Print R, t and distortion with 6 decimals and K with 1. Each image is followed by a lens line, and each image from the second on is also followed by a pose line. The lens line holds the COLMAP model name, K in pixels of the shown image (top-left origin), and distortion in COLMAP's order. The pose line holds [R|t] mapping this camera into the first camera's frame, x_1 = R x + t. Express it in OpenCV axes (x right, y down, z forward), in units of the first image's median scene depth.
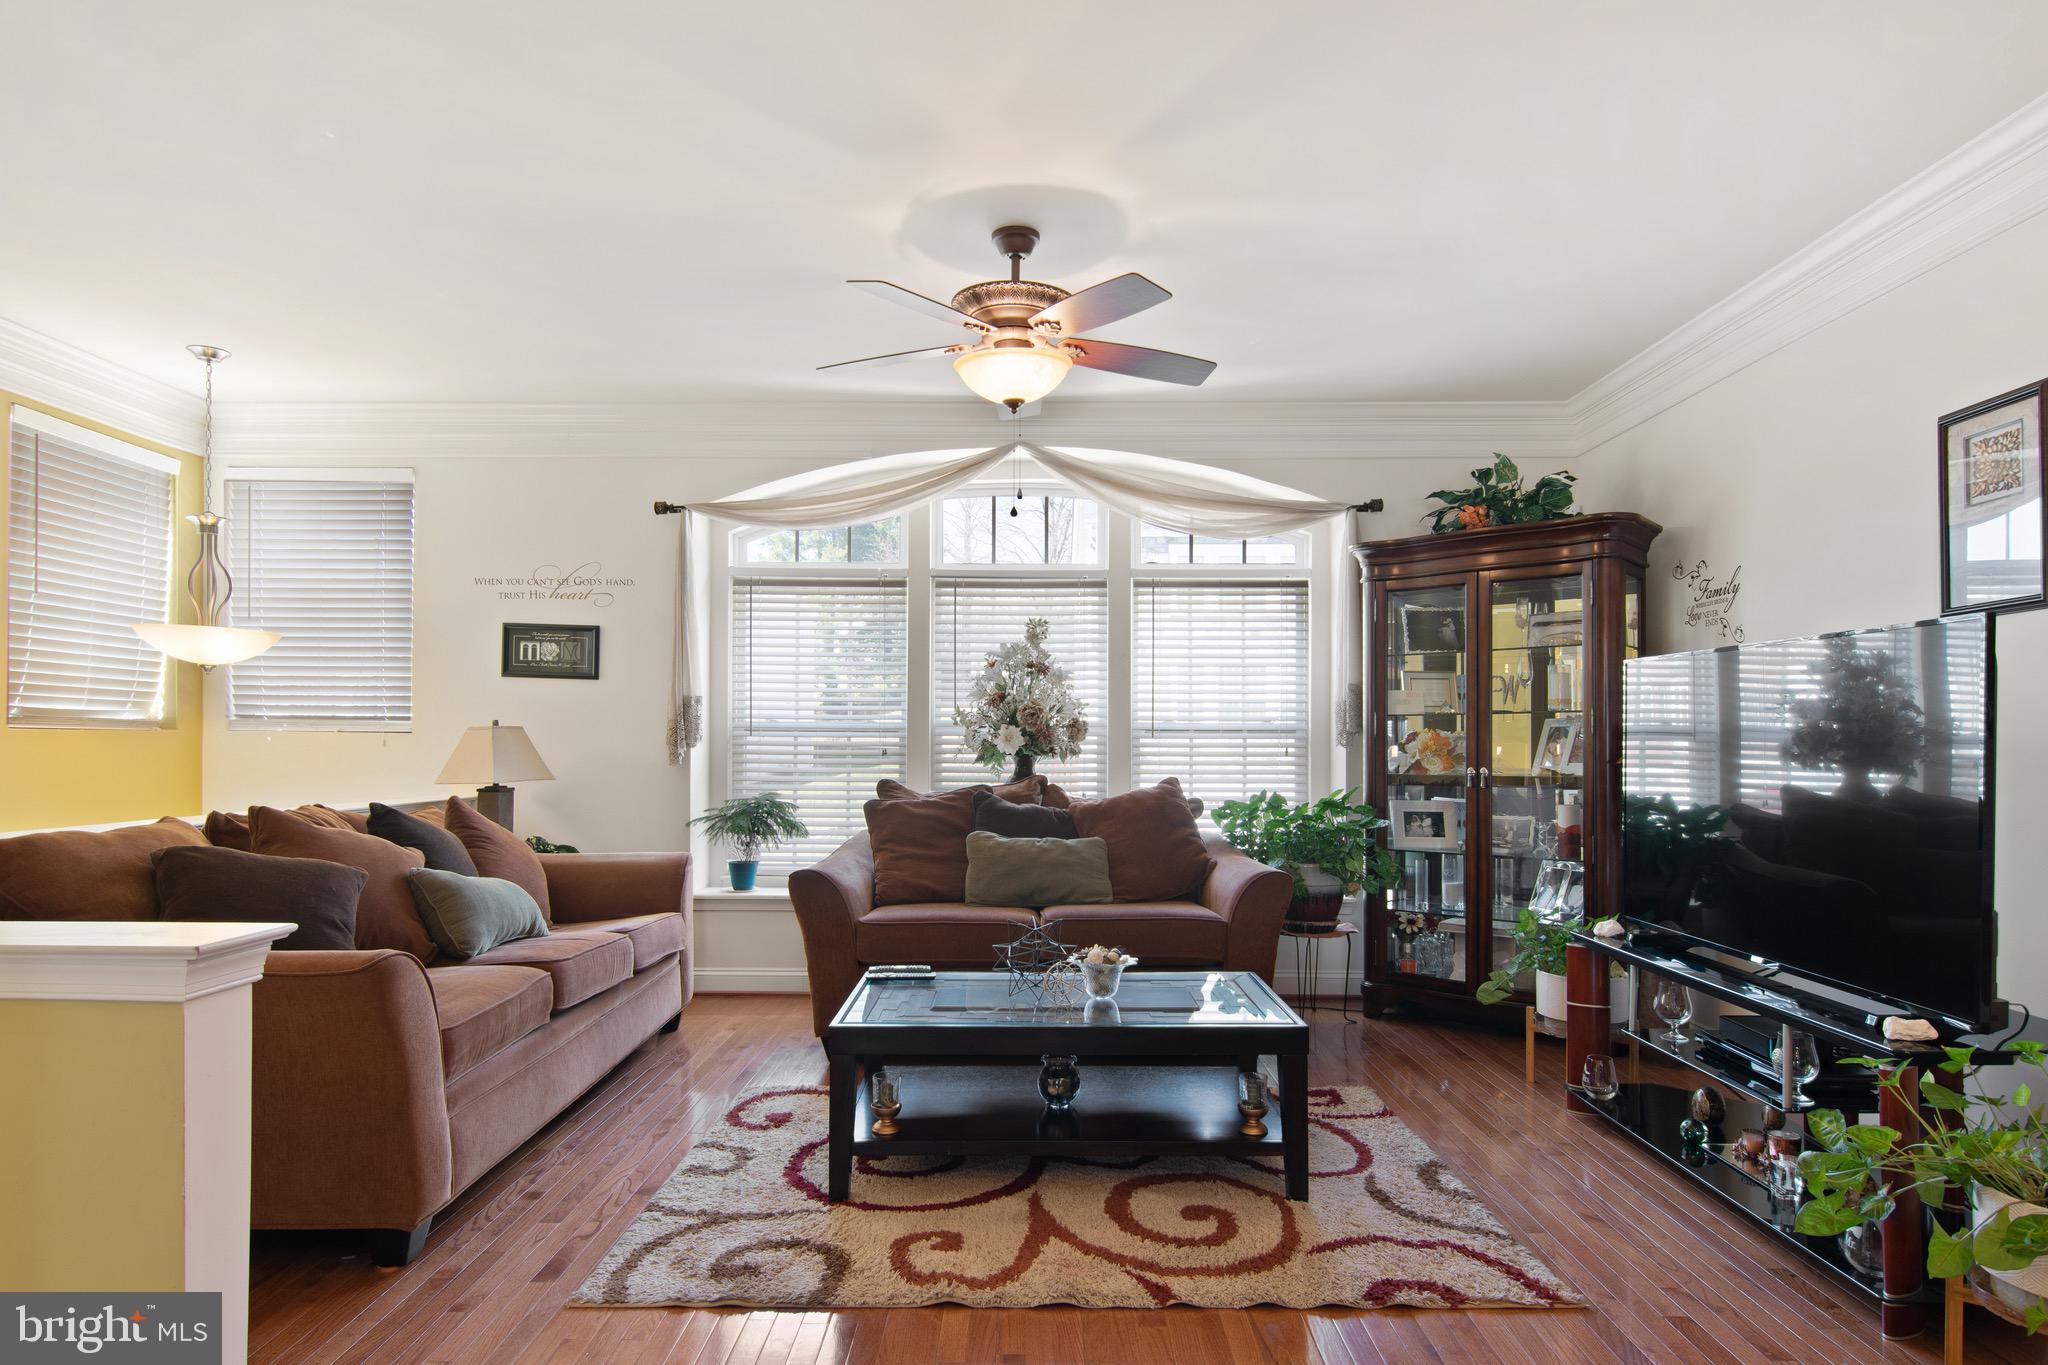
lens RADIAL K [[1214.3, 0, 1025.6], [0, 1214.3, 743.4], [0, 0, 1]] dist [-0.002382, -0.000062]
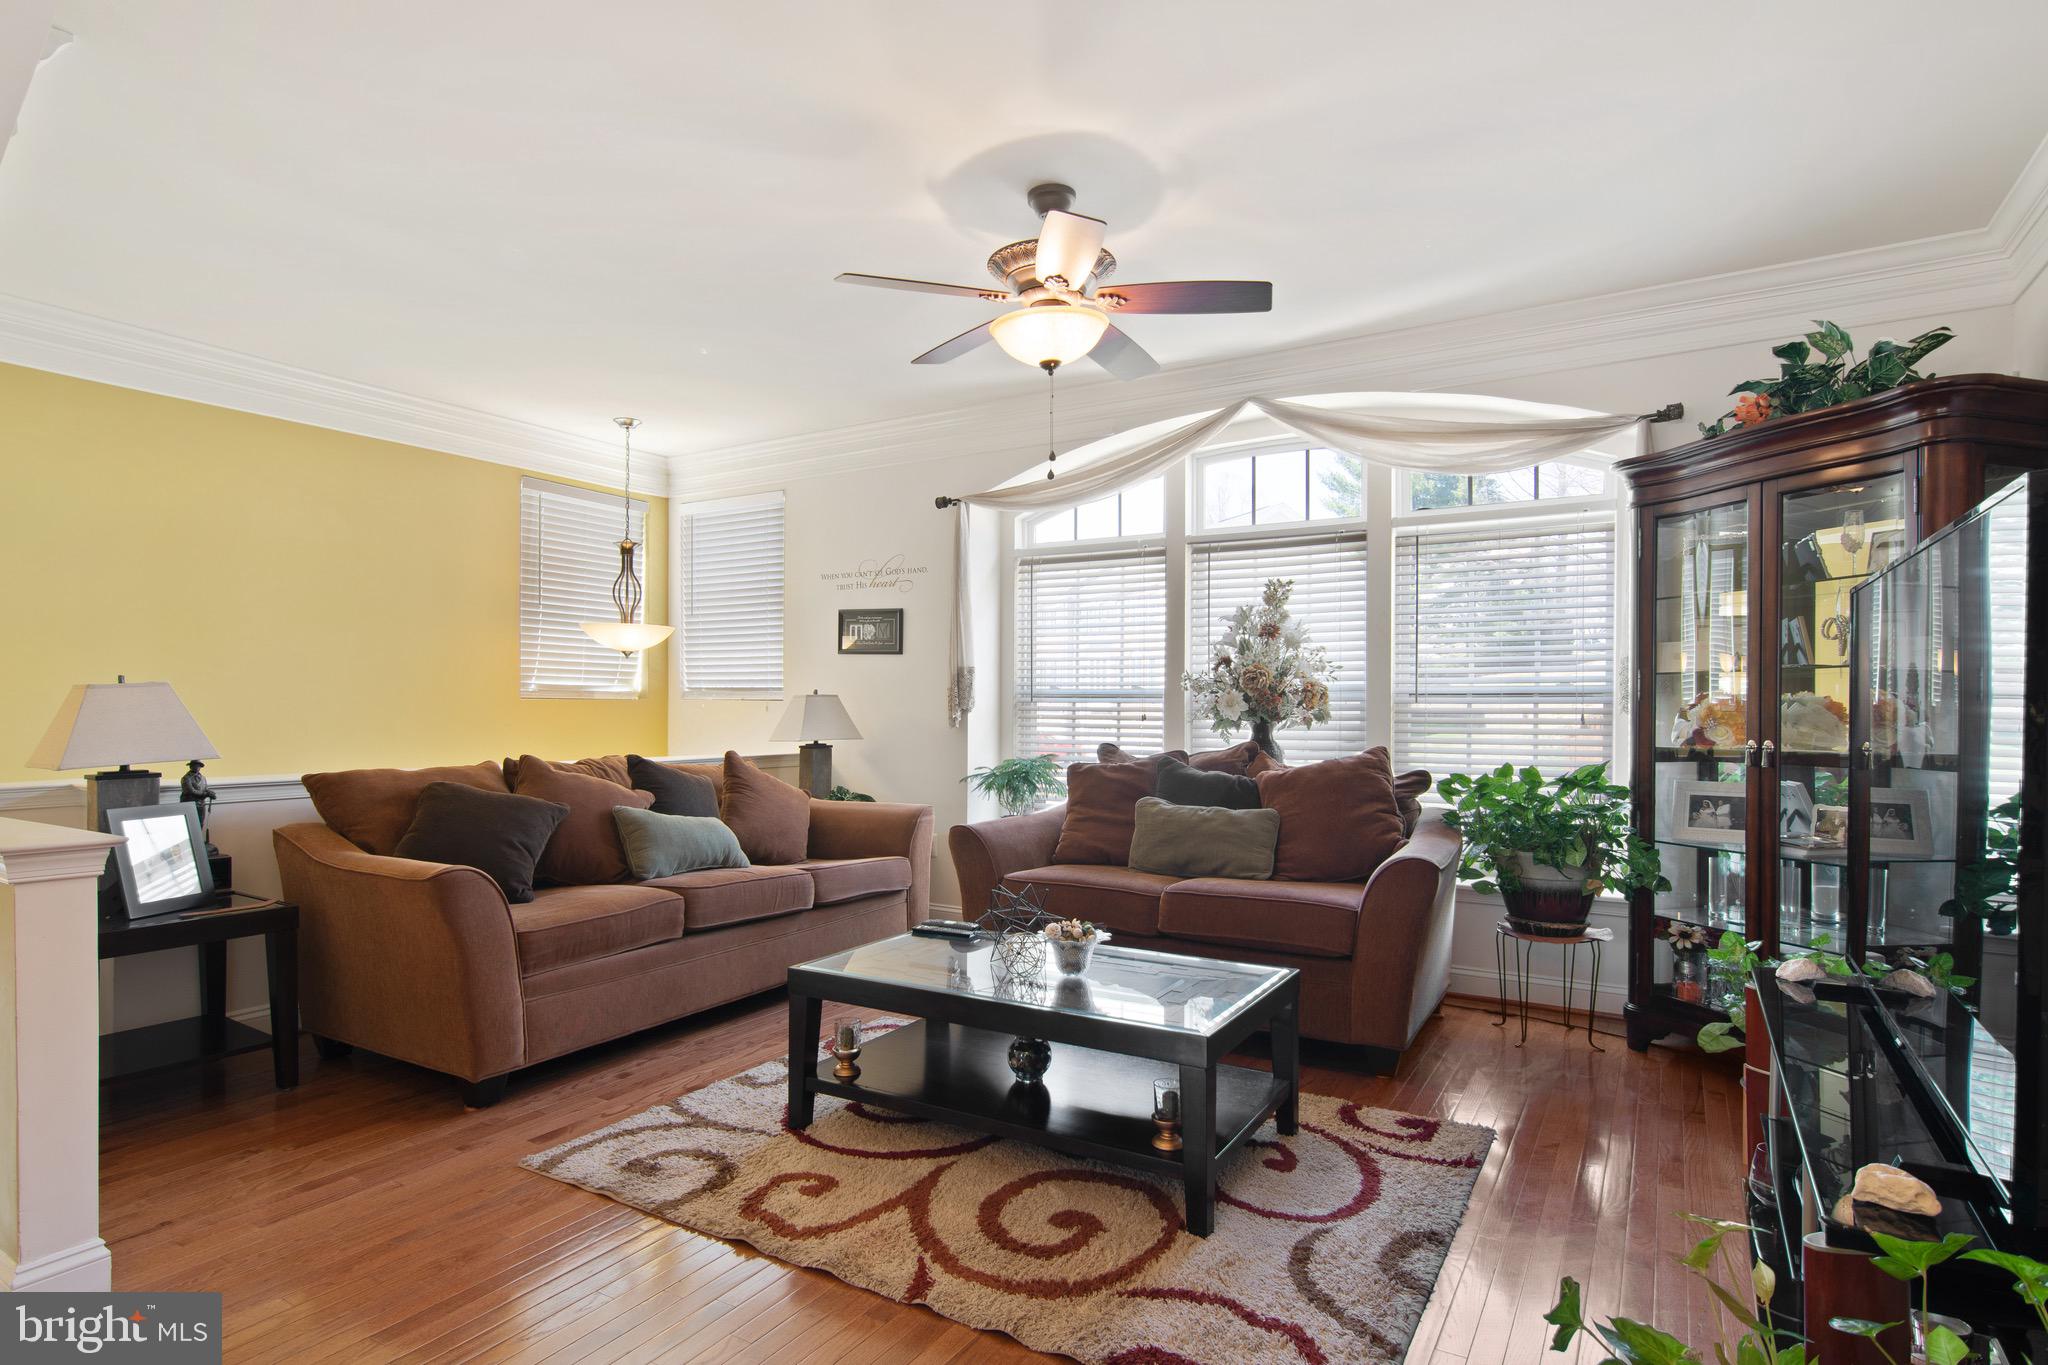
lens RADIAL K [[1104.0, 0, 966.8], [0, 1104.0, 713.8], [0, 0, 1]] dist [-0.004114, 0.000010]
pose [[0.848838, 0.002109, -0.528648, 0.310441], [-0.000005, 0.999992, 0.003981, 0.000601], [0.528652, -0.003377, 0.848832, 0.151625]]
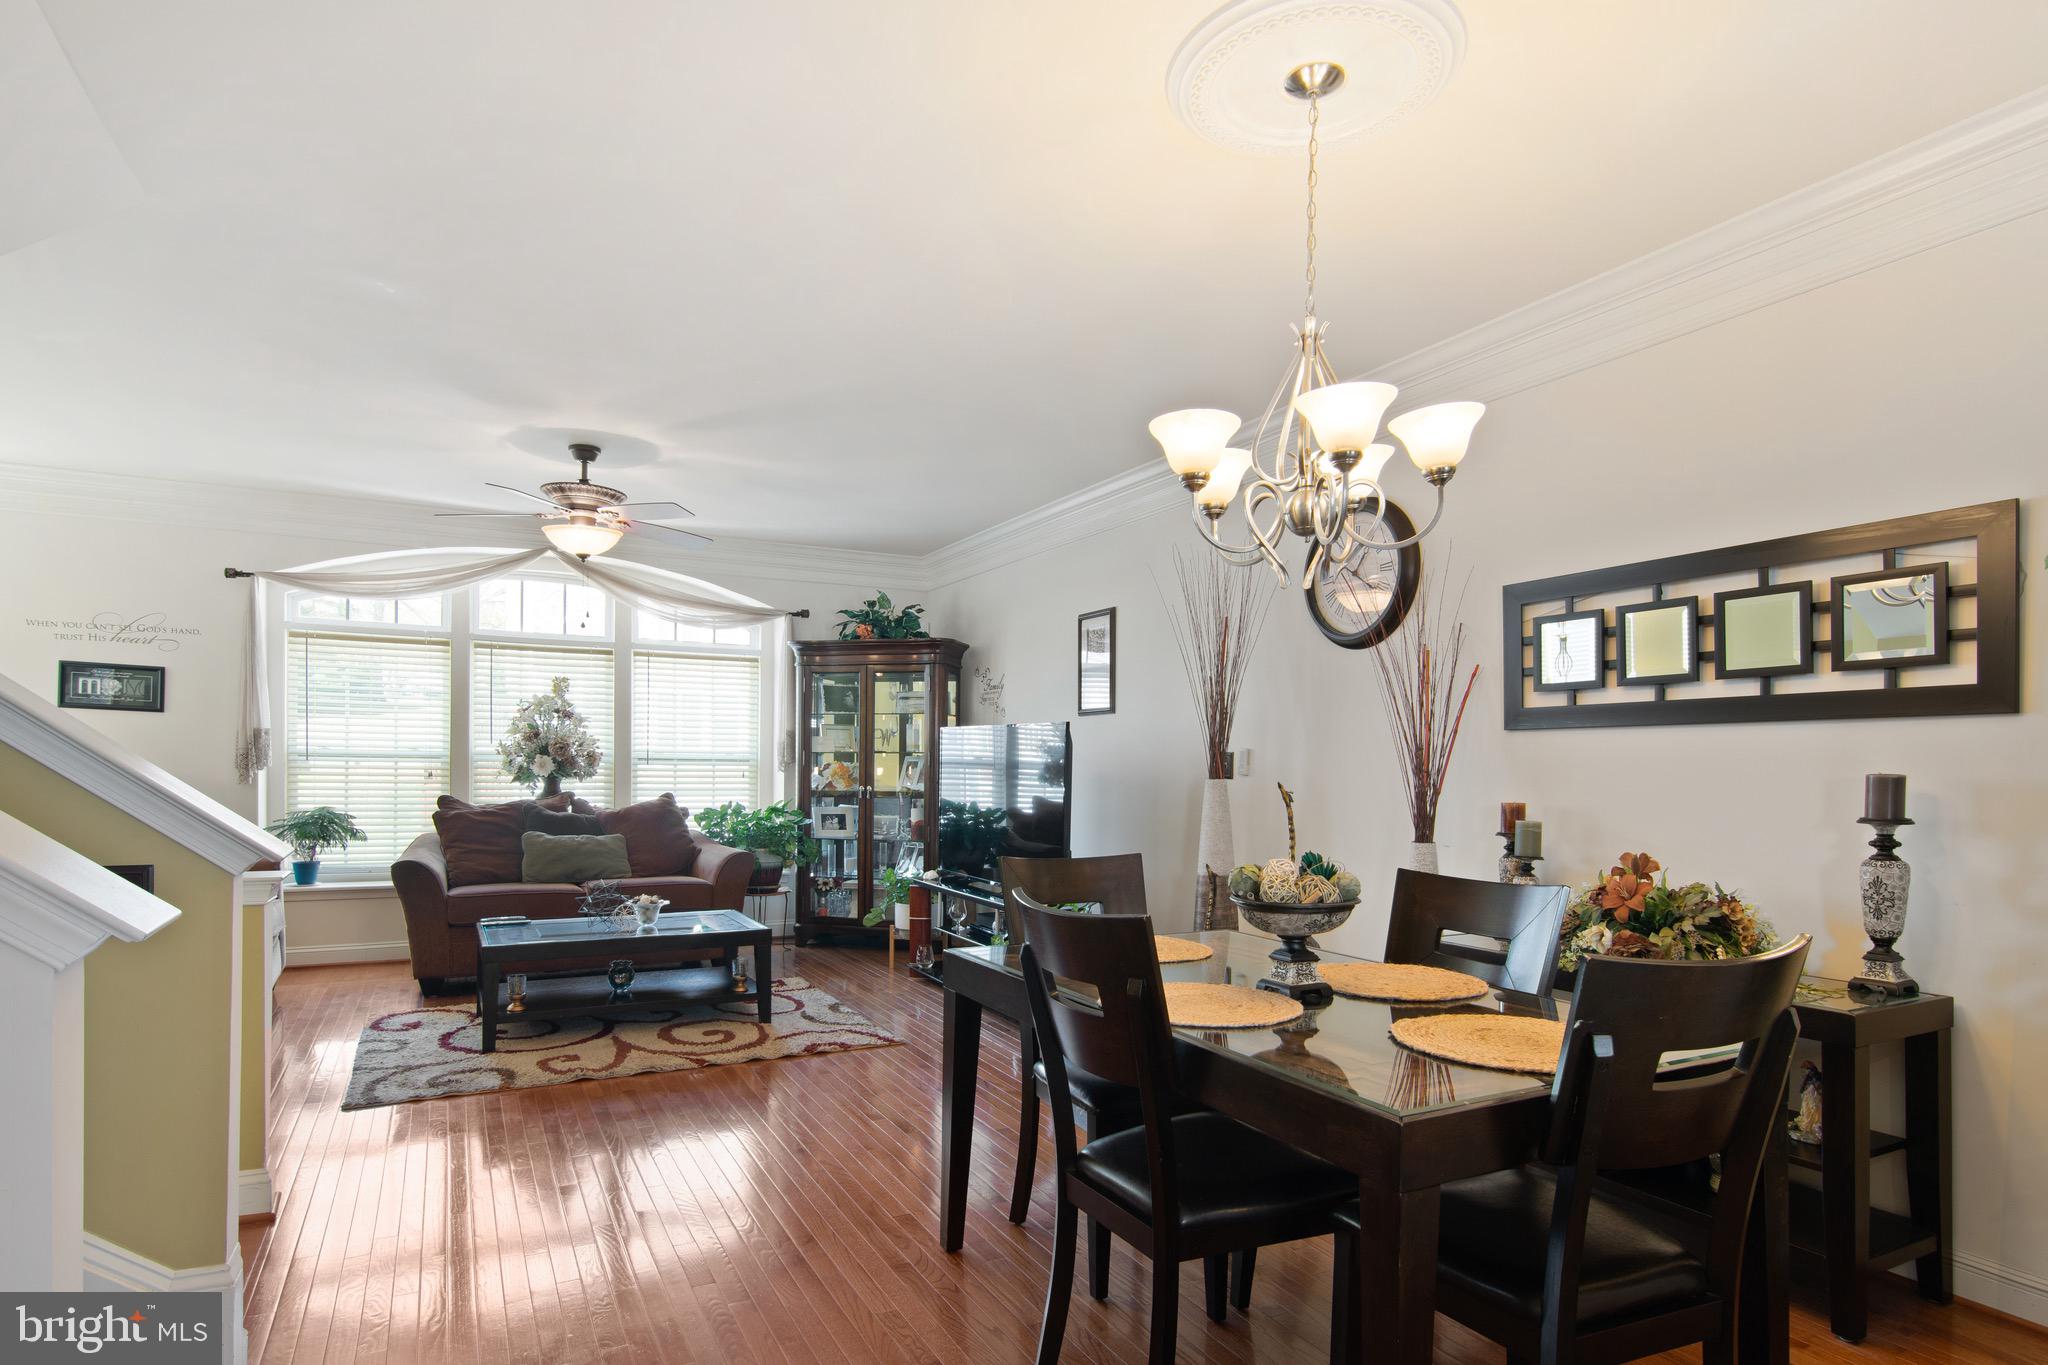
lens RADIAL K [[1123.9, 0, 1021.3], [0, 1123.9, 775.7], [0, 0, 1]] dist [-0.001128, -0.000110]
pose [[0.886350, 0.002487, 0.463009, -0.137447], [-0.009589, 0.999870, 0.012985, -0.015297], [-0.462917, -0.015949, 0.886258, -0.423510]]
